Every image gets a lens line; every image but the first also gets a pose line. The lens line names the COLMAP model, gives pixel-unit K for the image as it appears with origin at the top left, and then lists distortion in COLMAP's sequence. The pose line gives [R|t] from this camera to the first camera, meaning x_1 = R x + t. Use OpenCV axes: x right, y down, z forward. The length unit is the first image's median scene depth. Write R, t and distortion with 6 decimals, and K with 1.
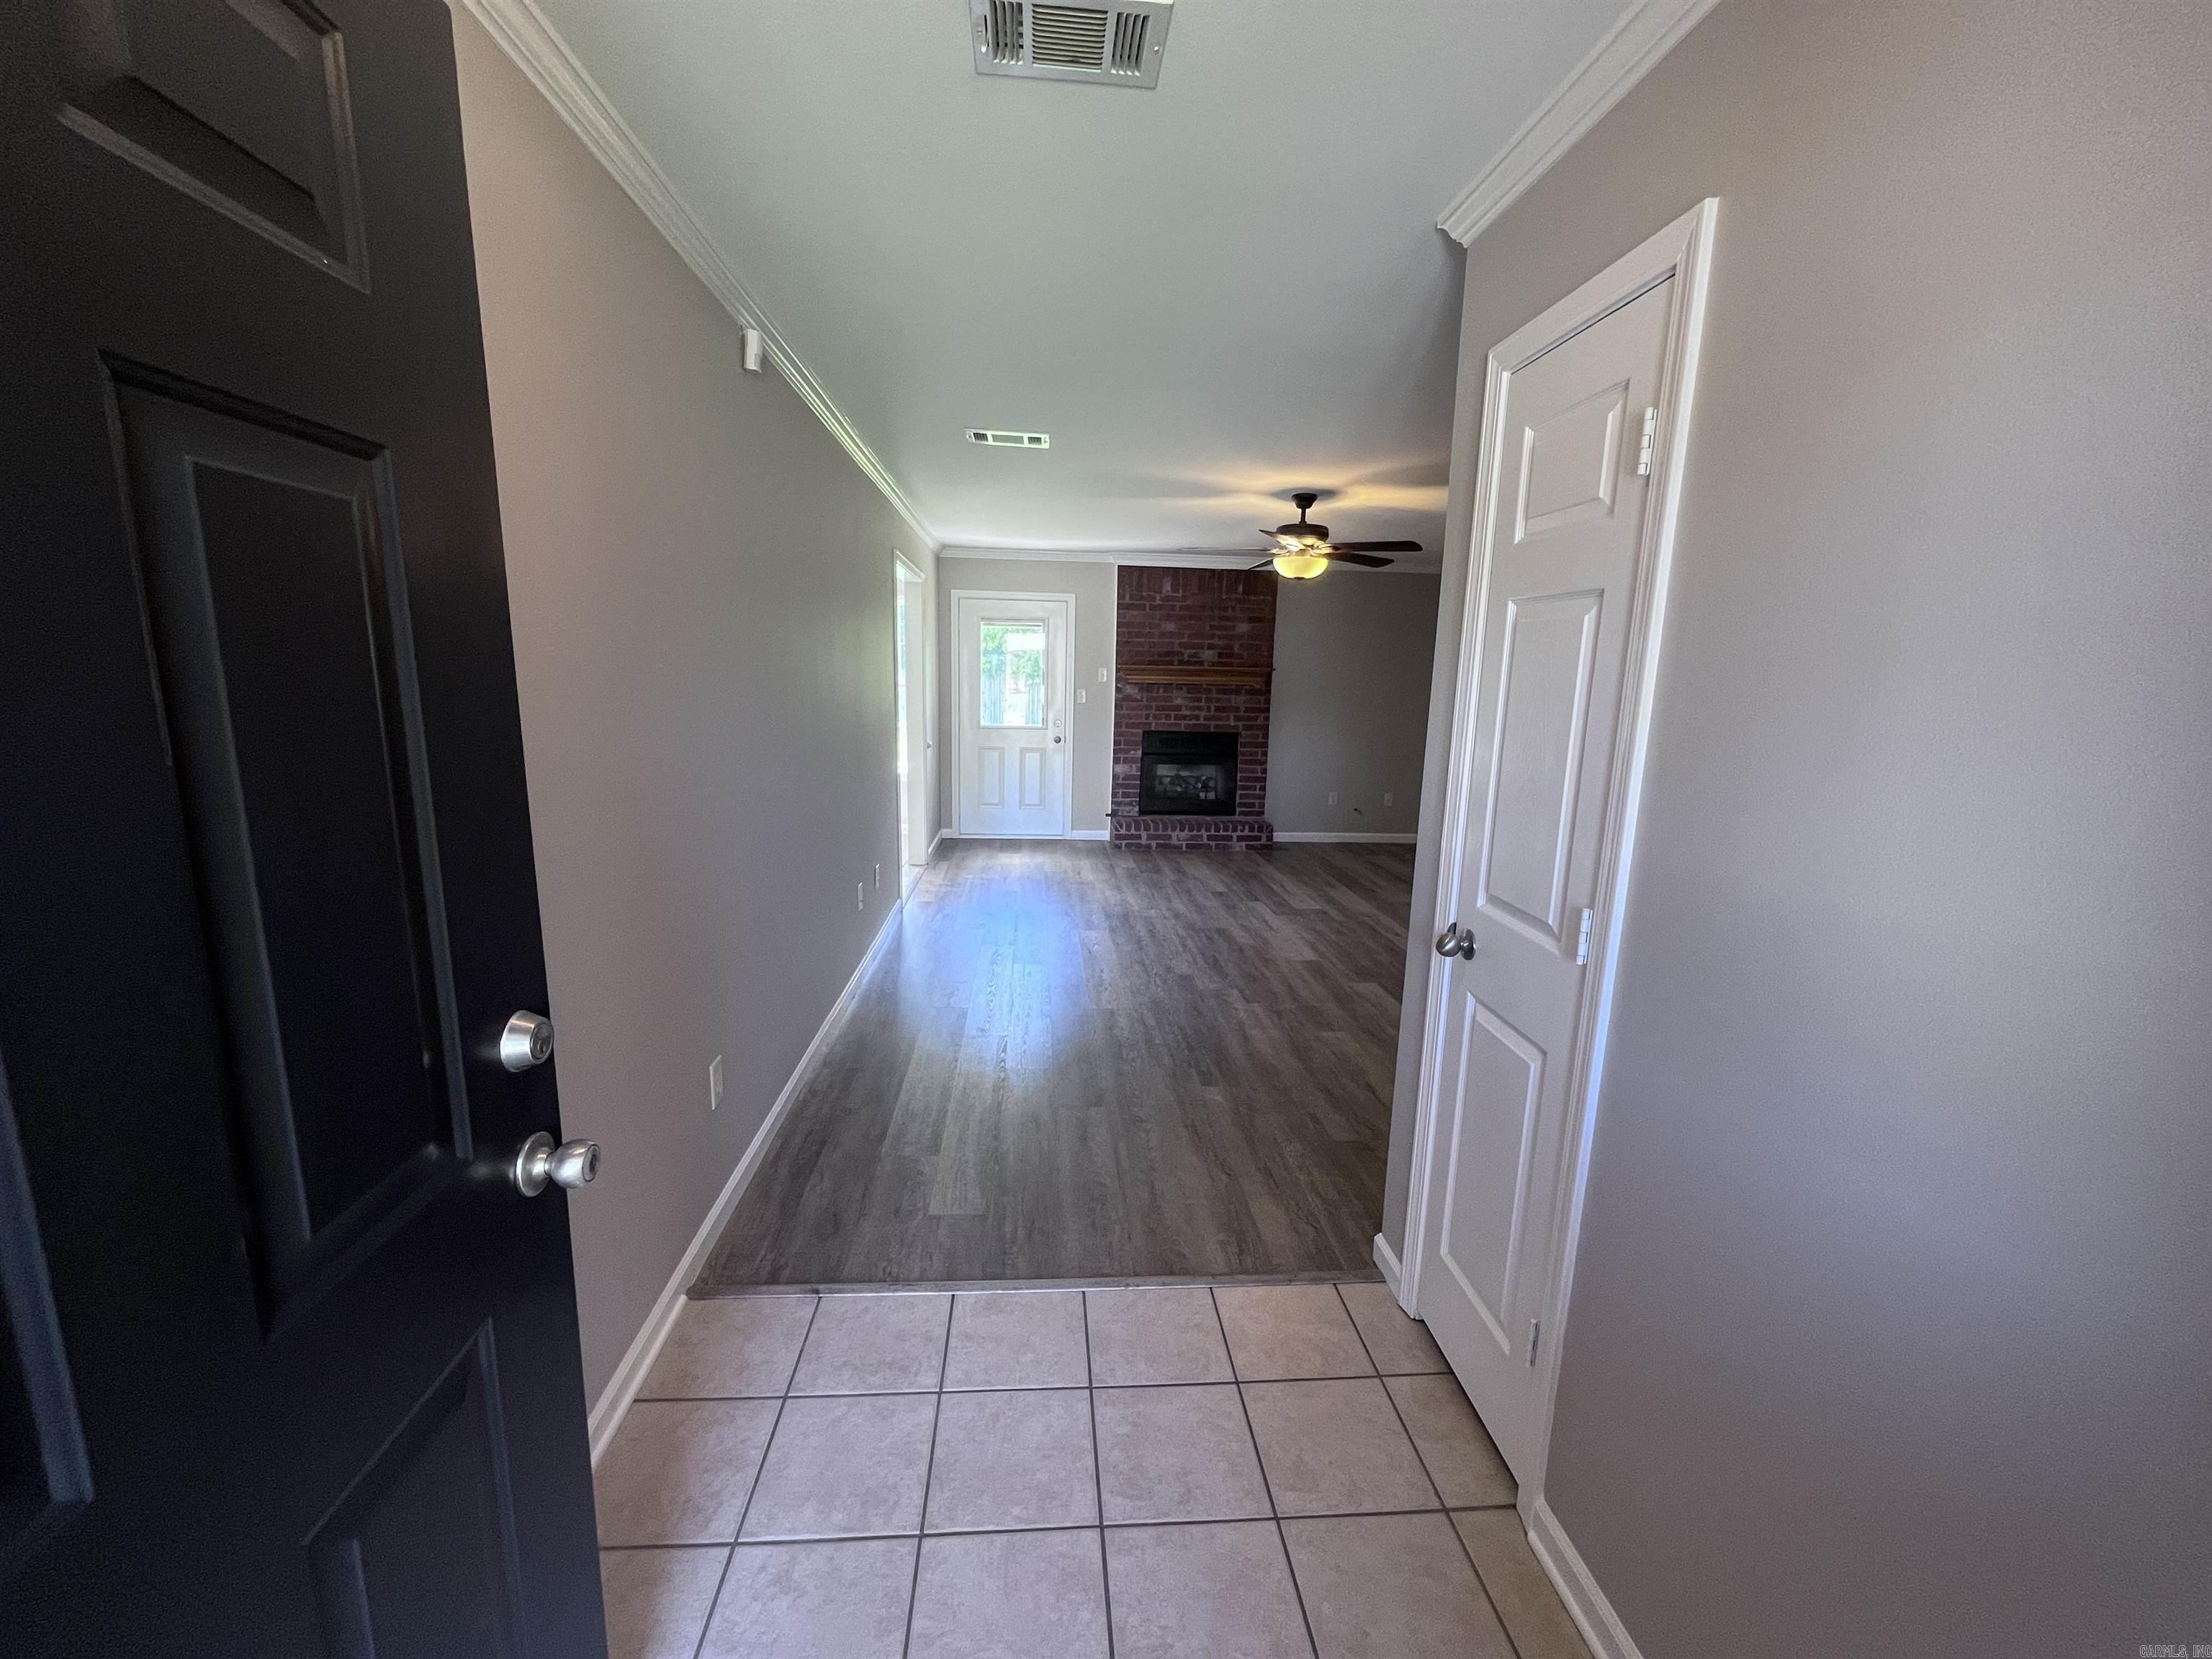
lens RADIAL K [[890.7, 0, 1105.1], [0, 890.7, 831.8], [0, 0, 1]] dist [-0.002997, -0.000111]
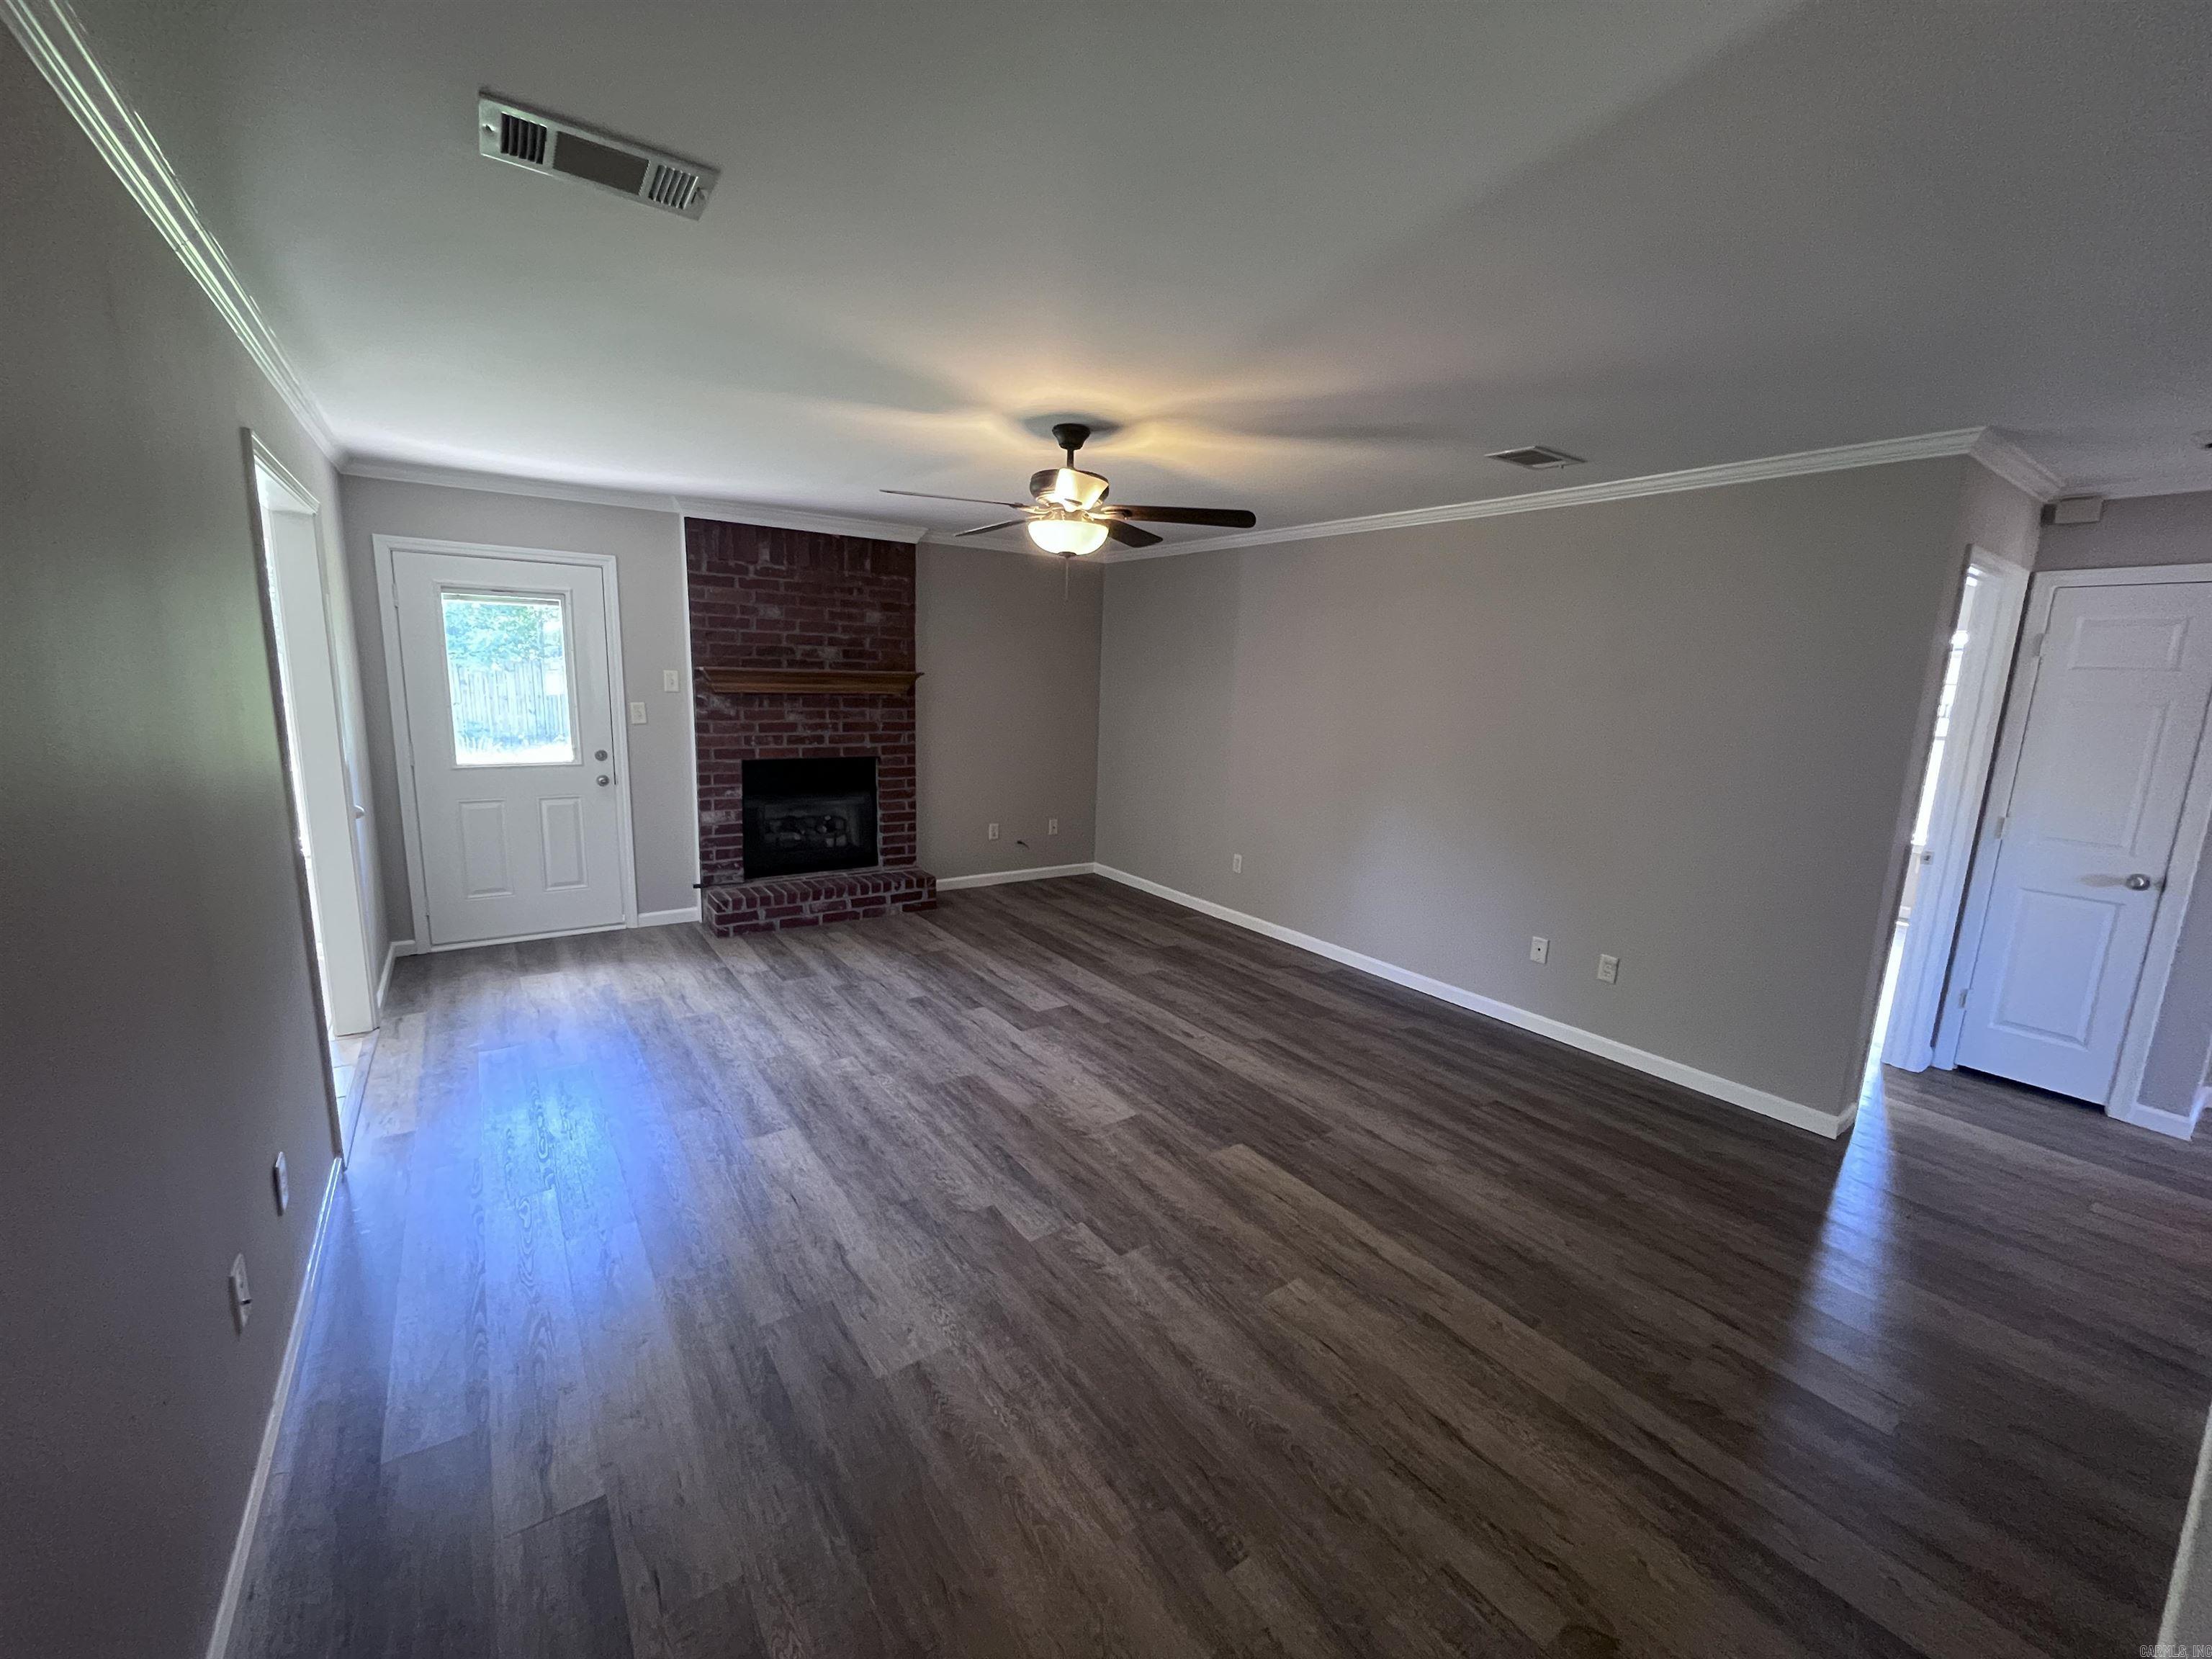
lens RADIAL K [[890.7, 0, 1105.1], [0, 890.7, 831.8], [0, 0, 1]] dist [-0.002997, -0.000111]
pose [[0.859837, -0.086160, 0.503247, -0.069627], [0.077382, 0.996263, 0.038355, -0.063813], [-0.504671, 0.005964, 0.863291, 0.259586]]
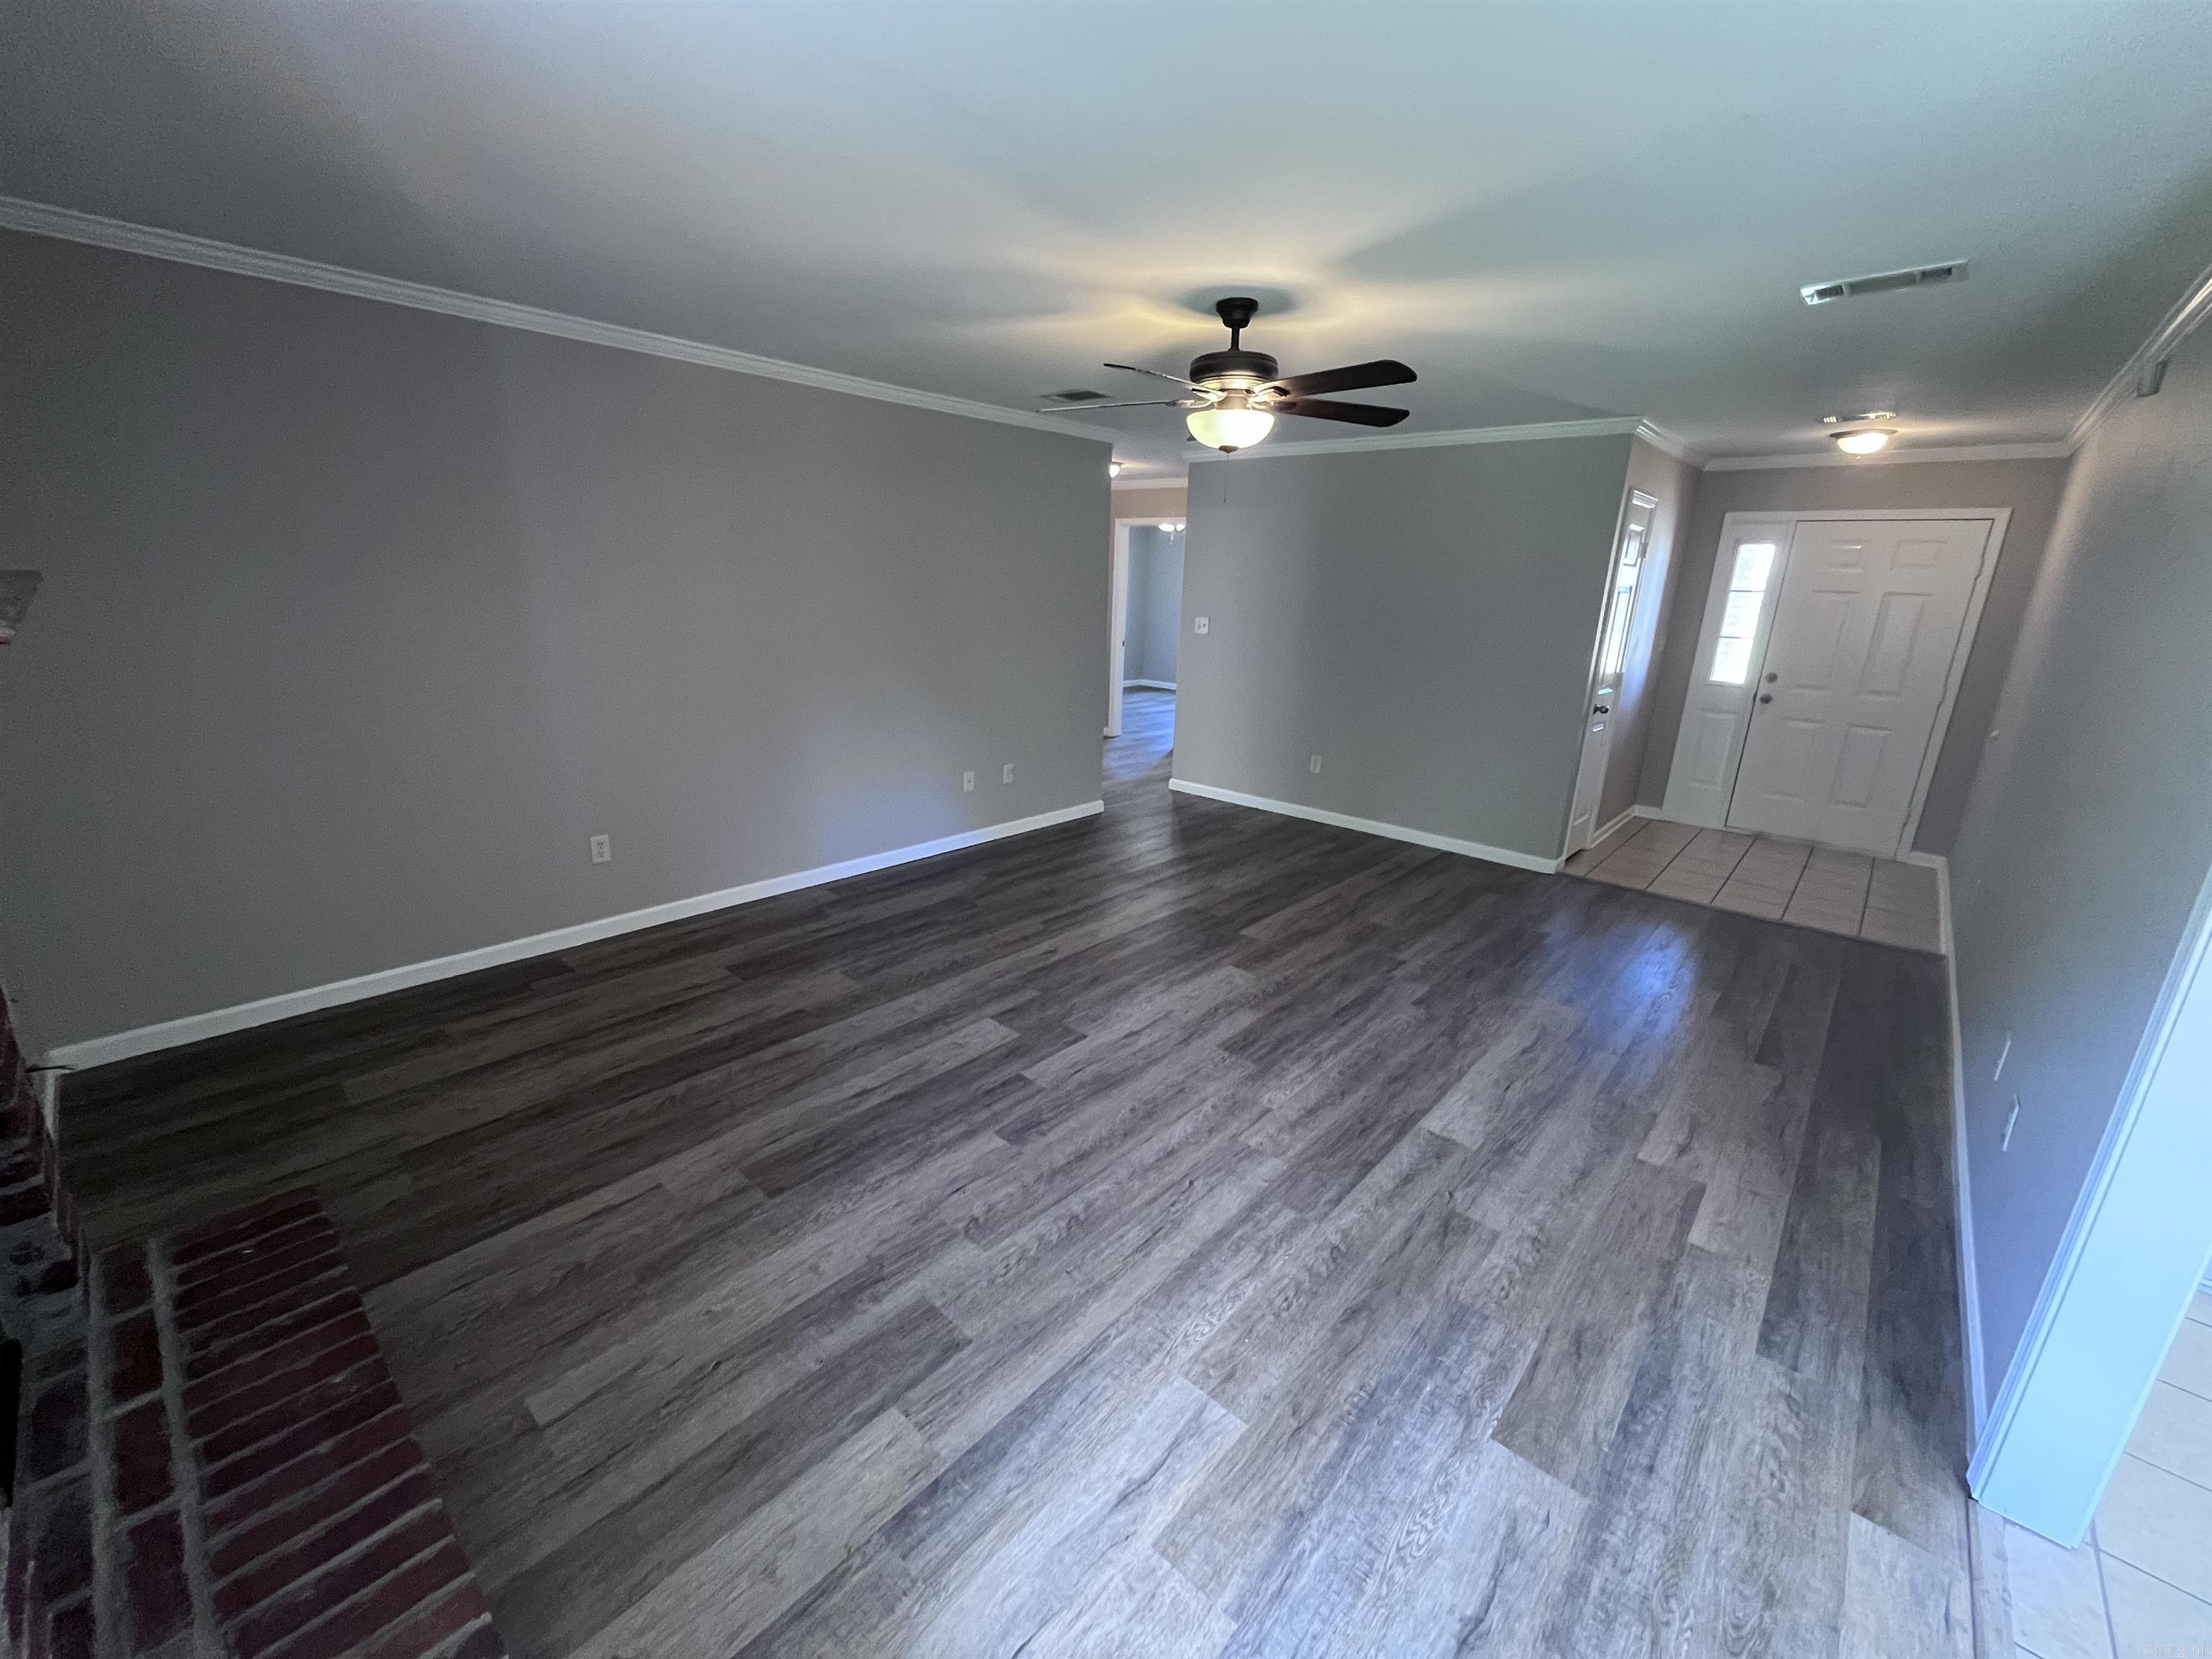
lens RADIAL K [[890.7, 0, 1105.1], [0, 890.7, 831.8], [0, 0, 1]] dist [-0.002997, -0.000111]
pose [[-0.690053, -0.247295, 0.680200, -0.126529], [0.079026, 0.908453, 0.410449, -0.190708], [-0.719432, 0.336985, -0.607338, 0.953618]]
